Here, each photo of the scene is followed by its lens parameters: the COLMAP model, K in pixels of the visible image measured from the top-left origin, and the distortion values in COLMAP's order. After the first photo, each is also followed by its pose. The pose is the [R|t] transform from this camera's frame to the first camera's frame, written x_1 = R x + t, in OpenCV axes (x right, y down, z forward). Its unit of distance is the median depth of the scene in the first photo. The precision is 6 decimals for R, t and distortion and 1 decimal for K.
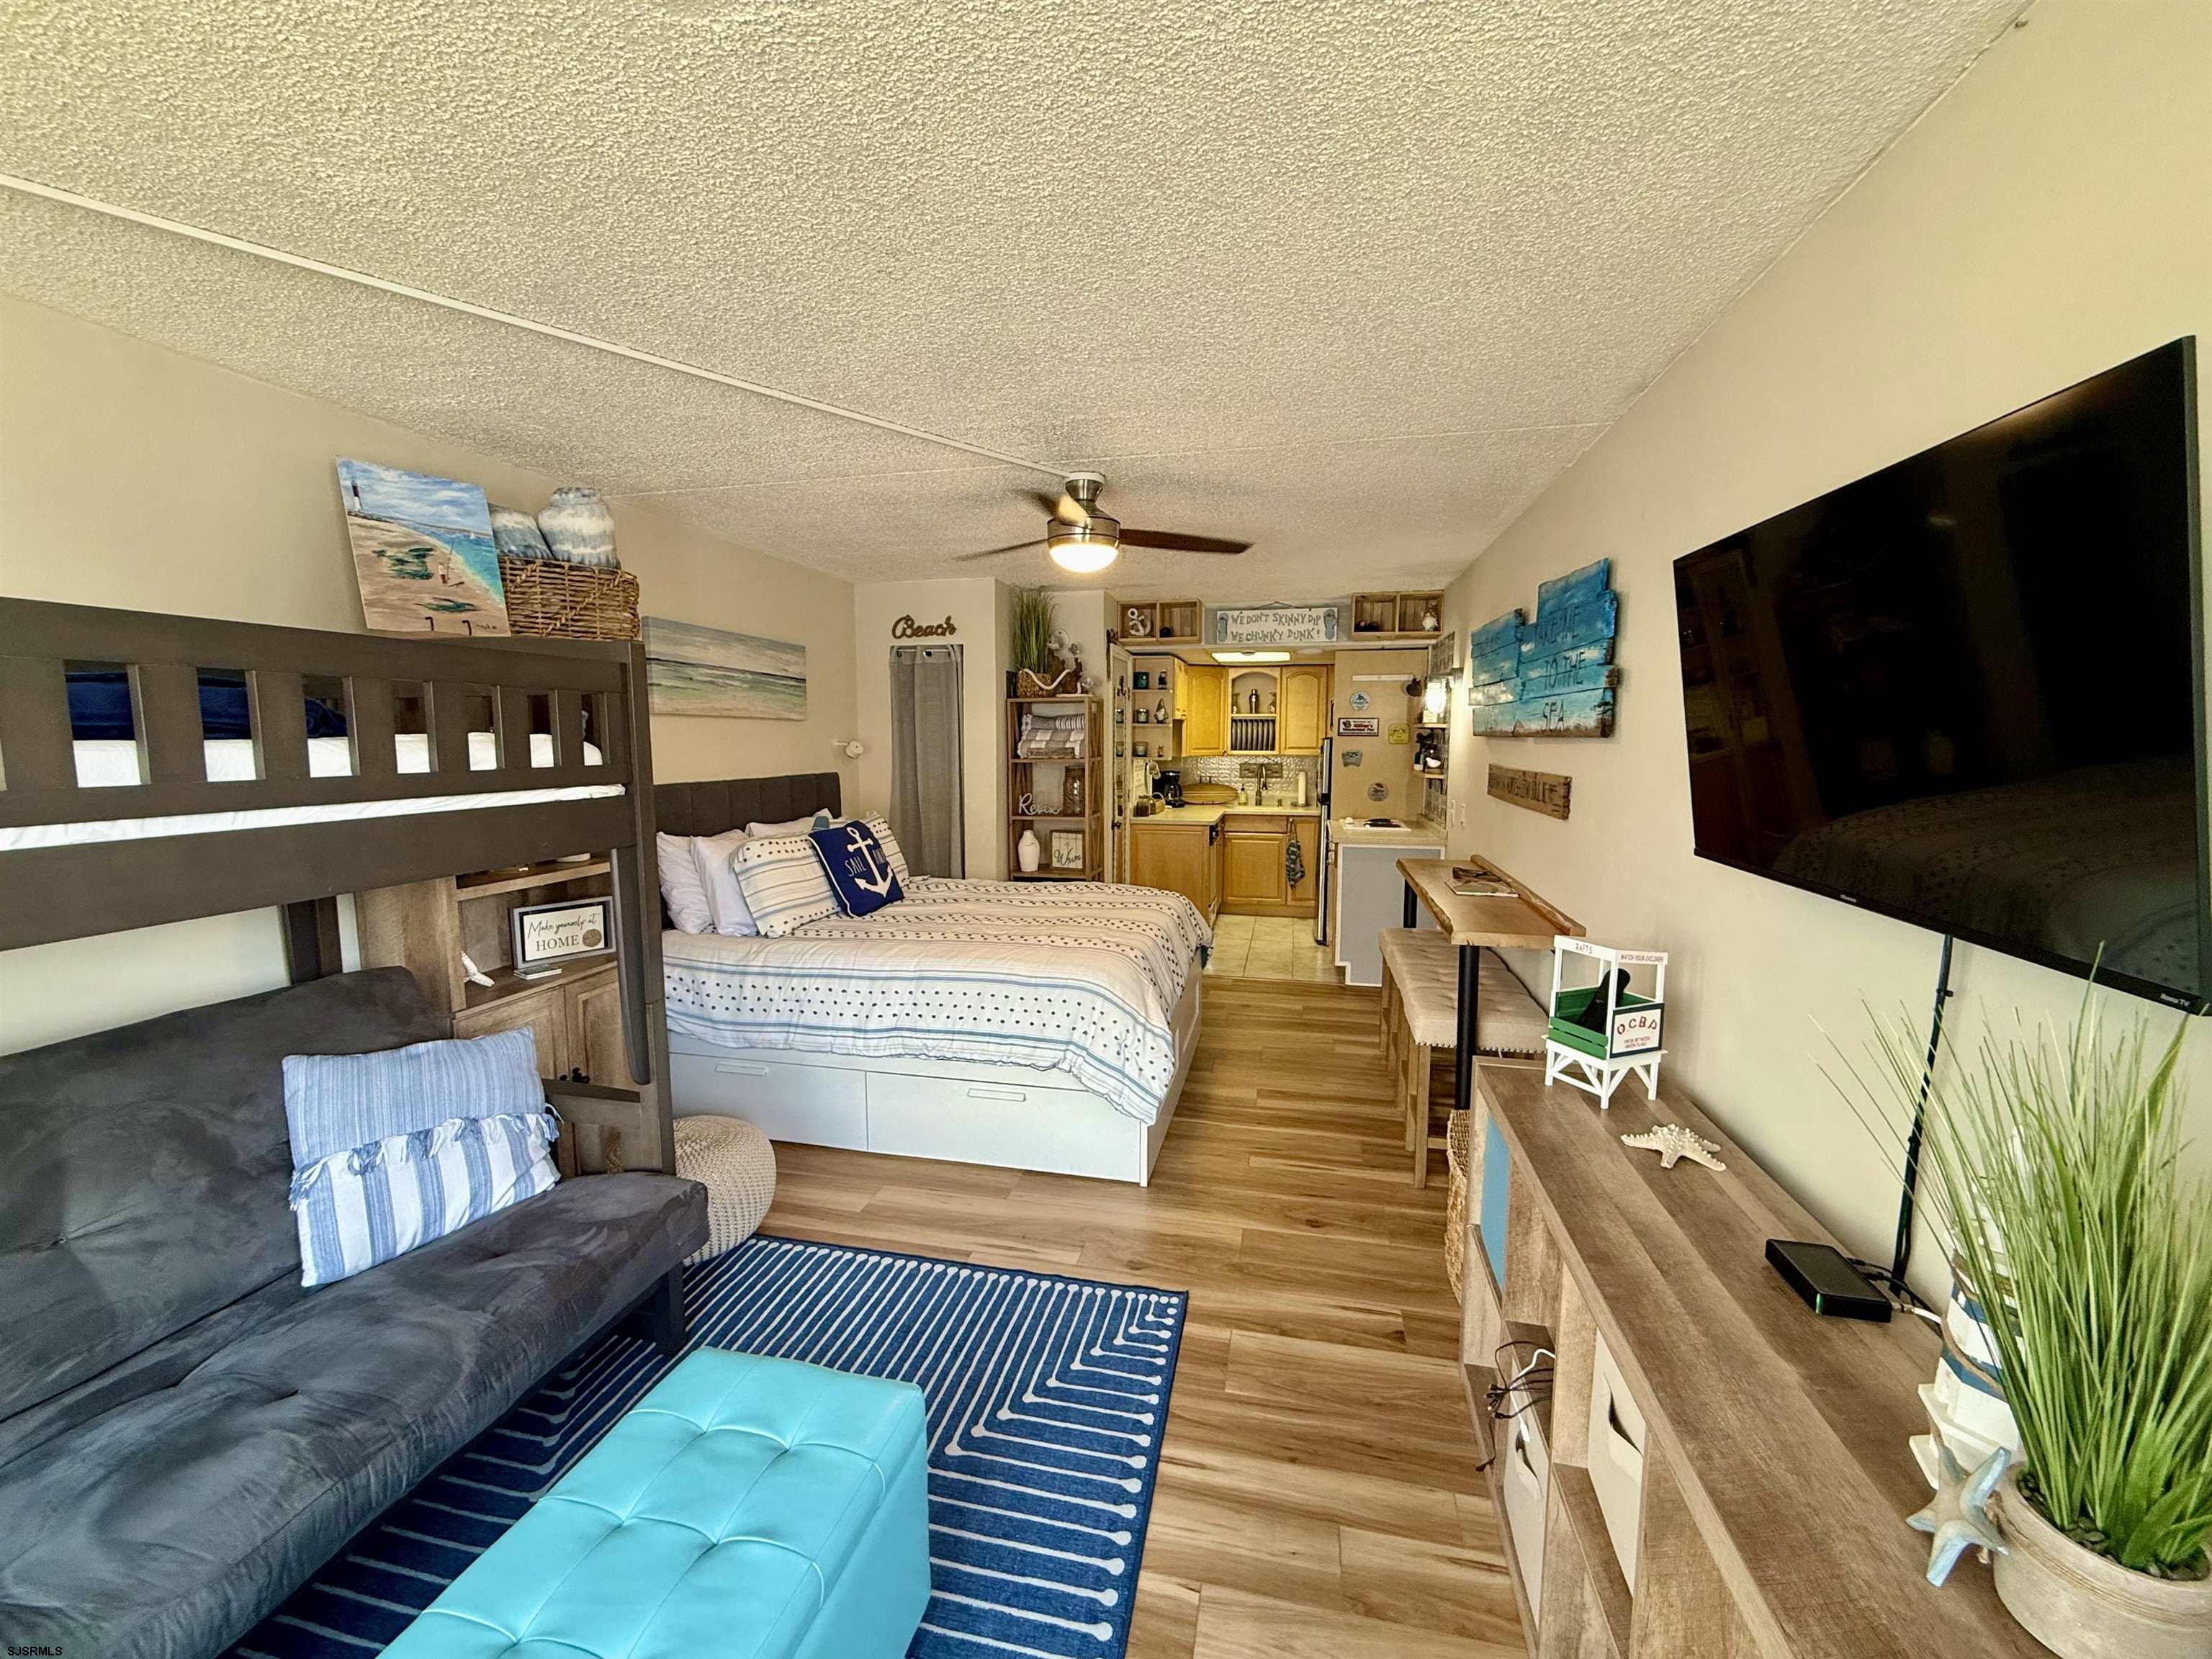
lens RADIAL K [[881.2, 0, 1095.9], [0, 881.2, 828.1], [0, 0, 1]] dist [0.002707, -0.000366]
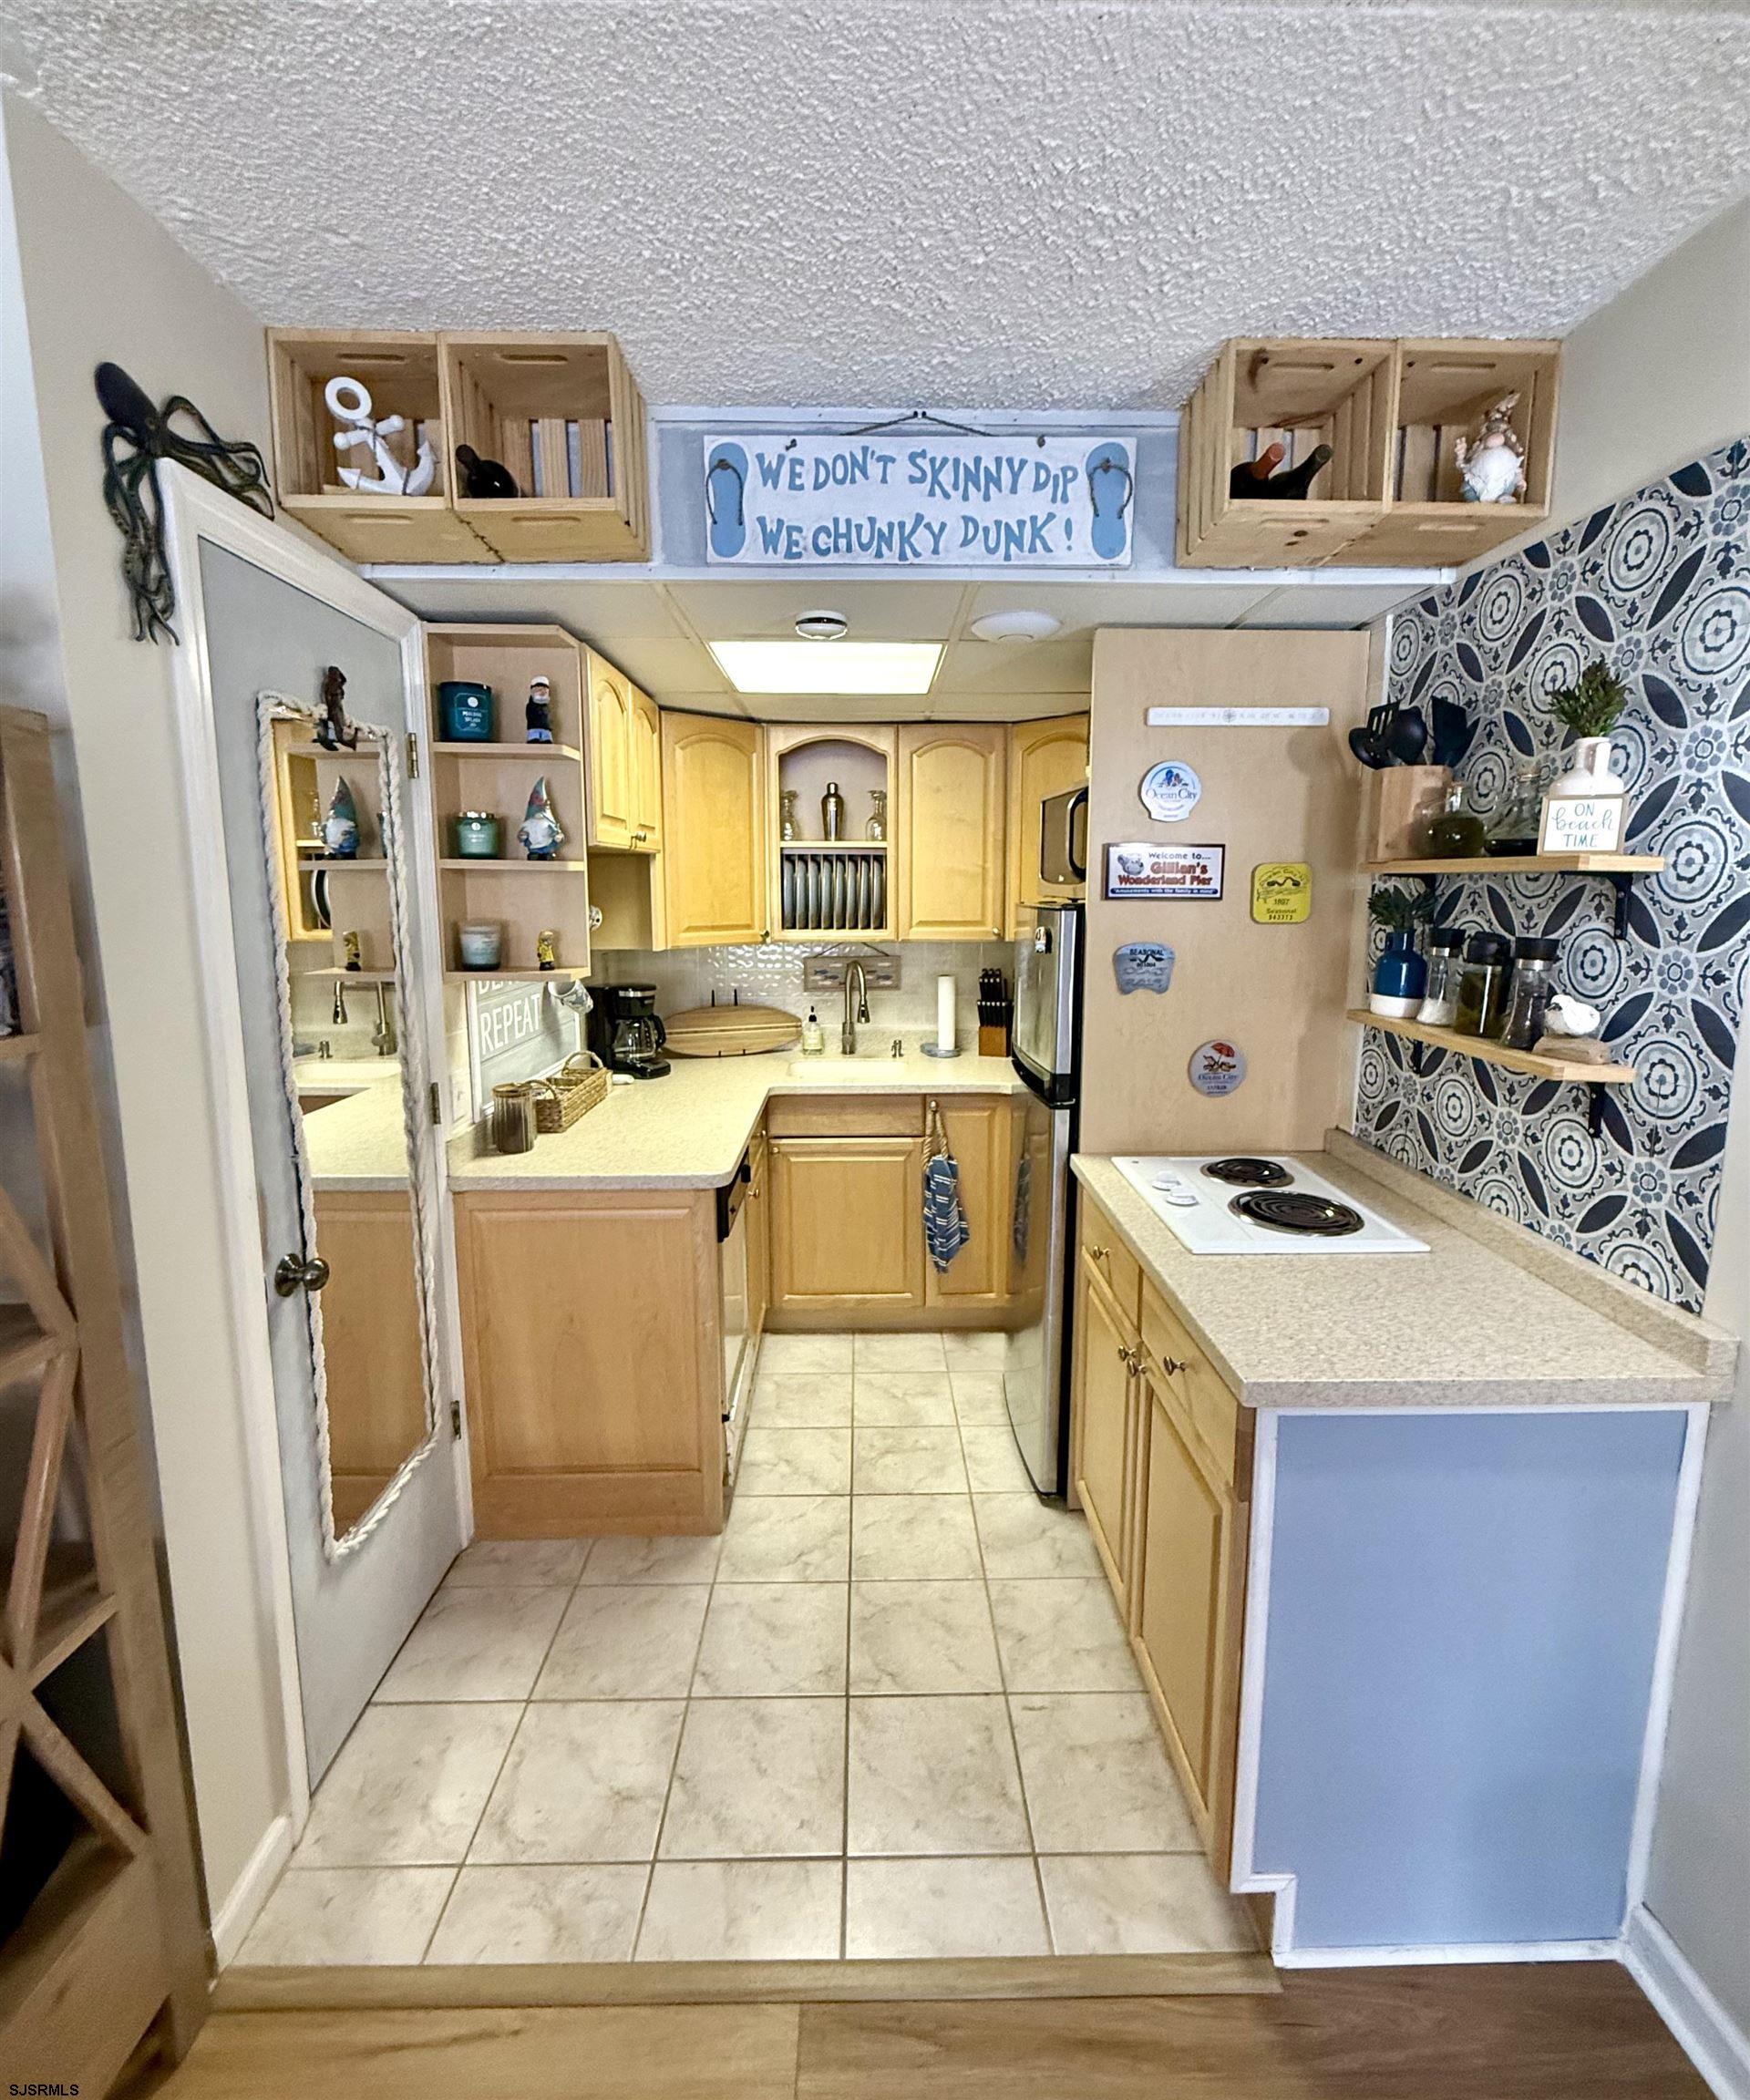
lens RADIAL K [[952.9, 0, 879.2], [0, 952.9, 1015.7], [0, 0, 1]] dist [0.002254, 0.000520]
pose [[0.971081, -0.033467, 0.236394, 0.098704], [0.026132, 0.999077, 0.034095, -0.067176], [-0.237317, -0.026932, 0.971059, 0.600984]]
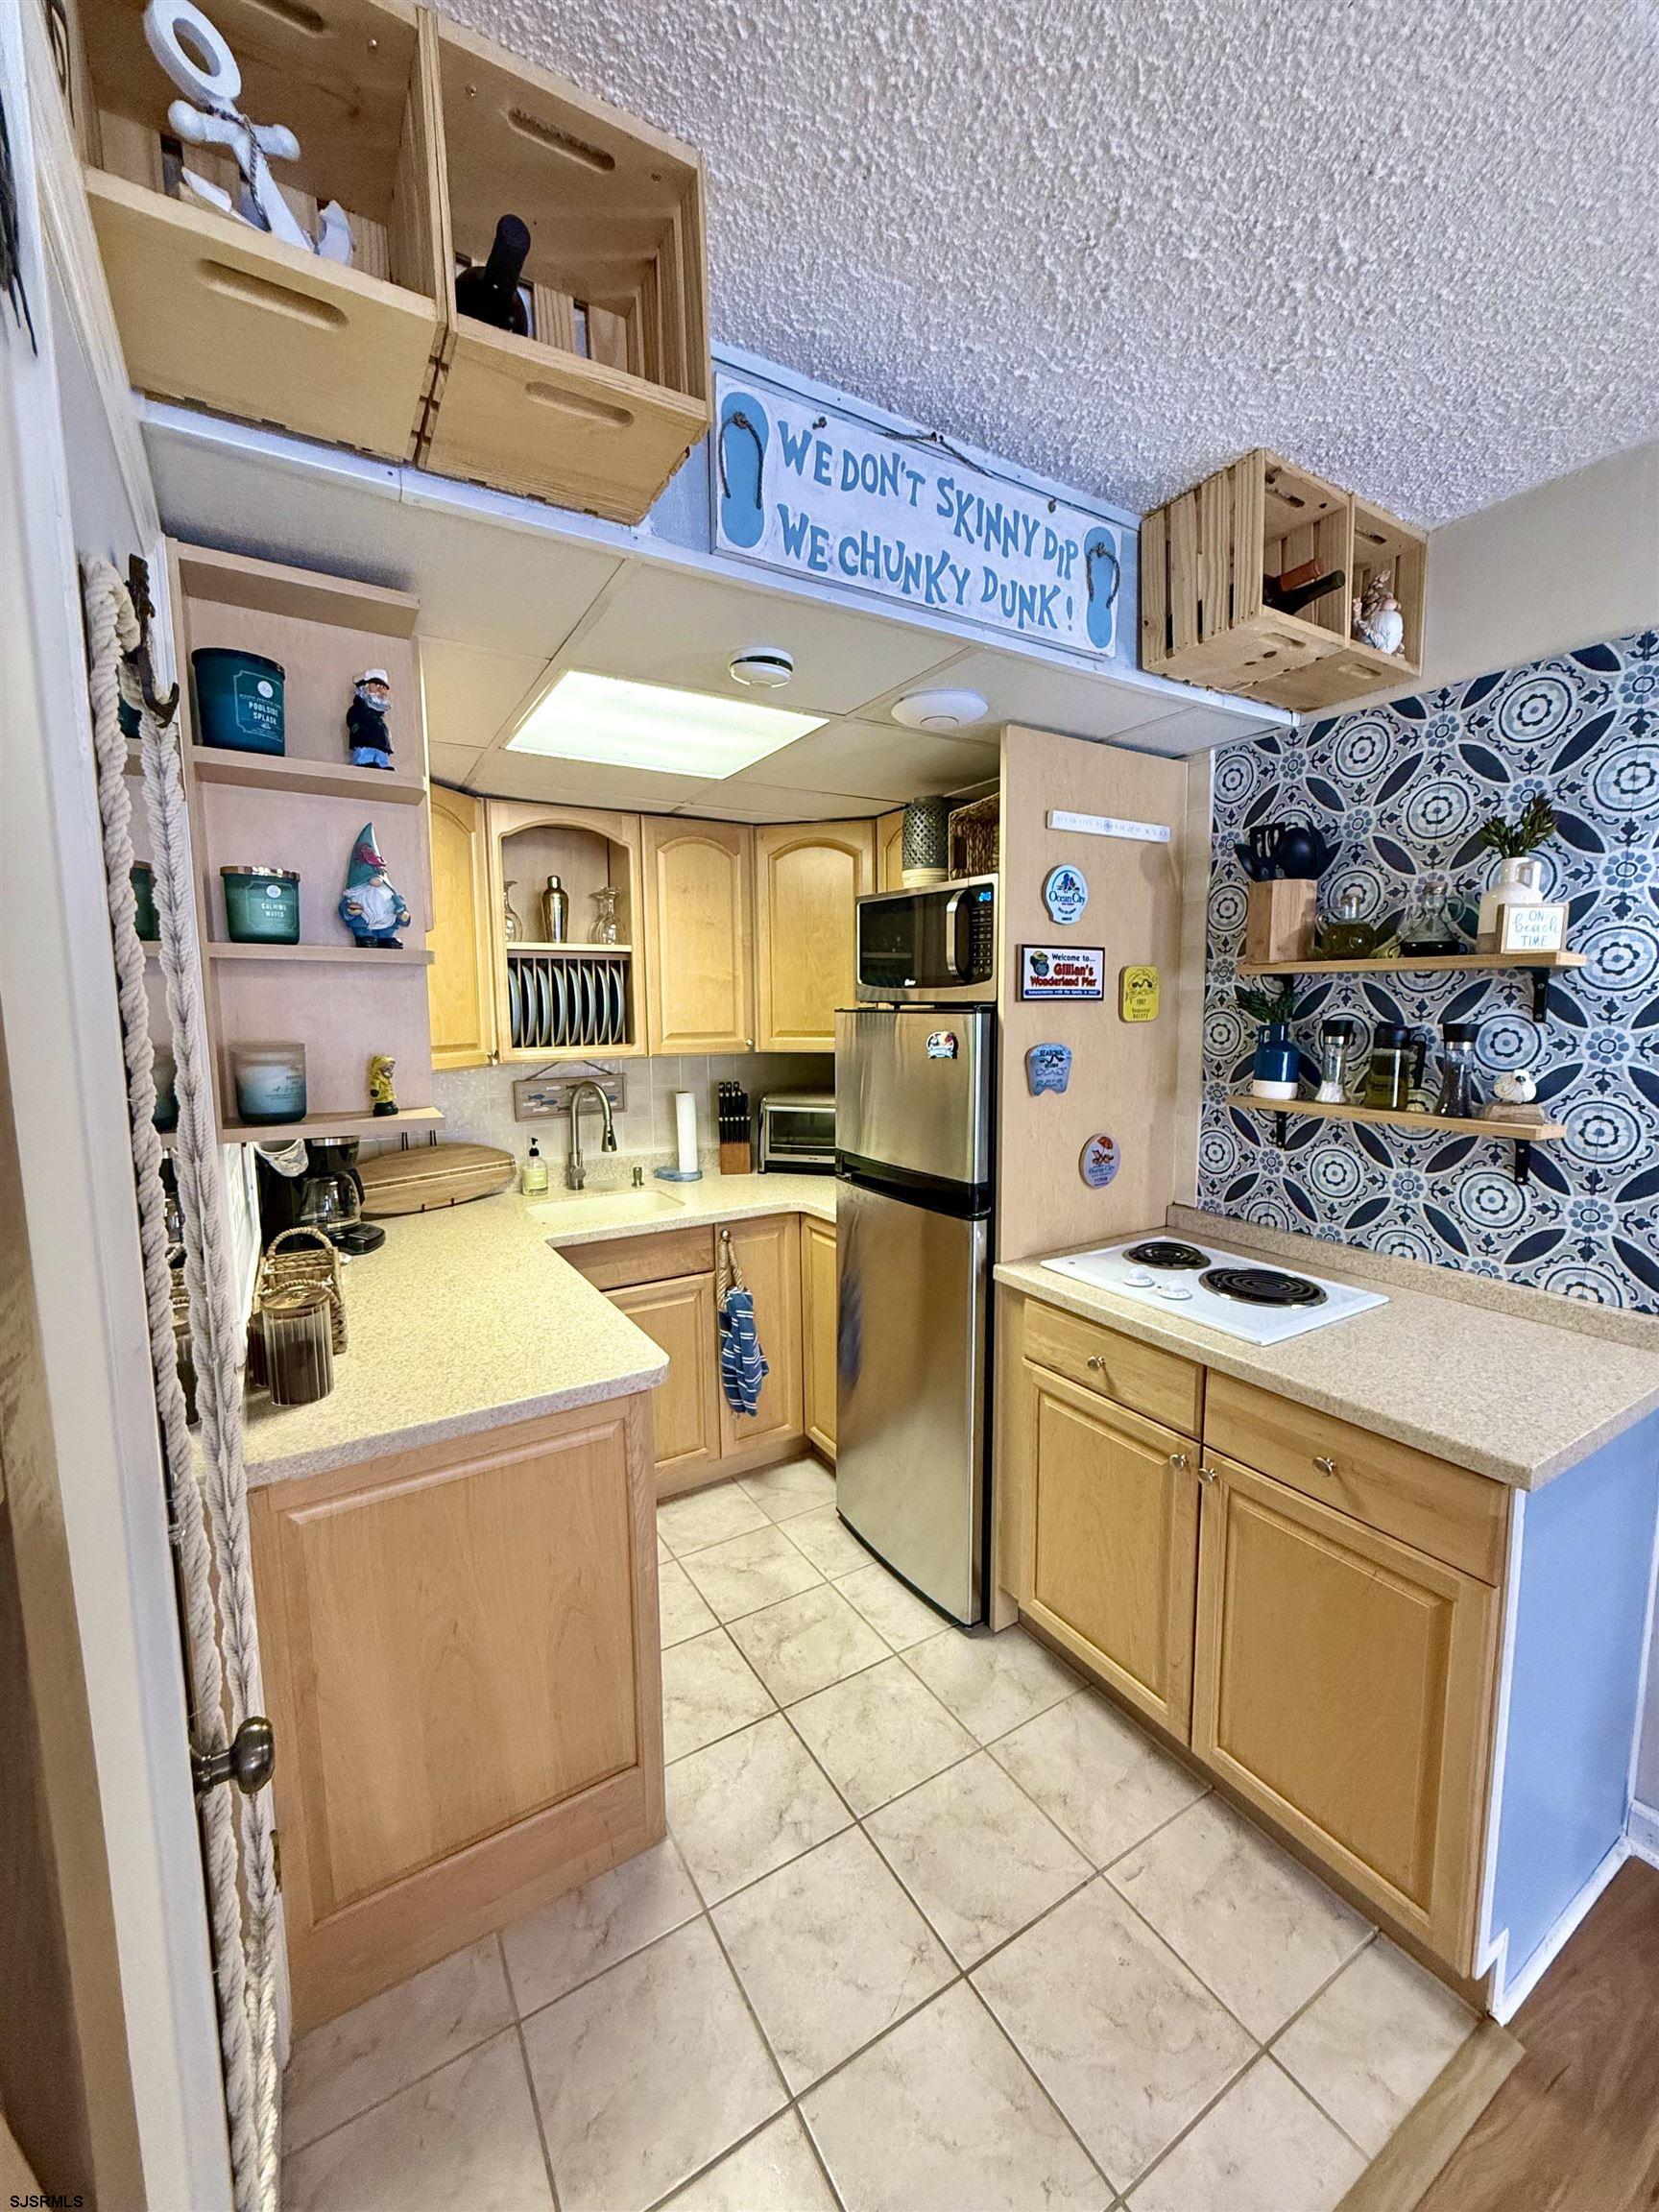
lens RADIAL K [[881.2, 0, 834.8], [0, 881.2, 1099.4], [0, 0, 1]] dist [0.002707, -0.000366]
pose [[0.715262, -0.085281, 0.693633, 0.005189], [0.084283, 0.995808, 0.035522, -0.076011], [-0.693755, 0.033054, 0.719452, 0.723726]]
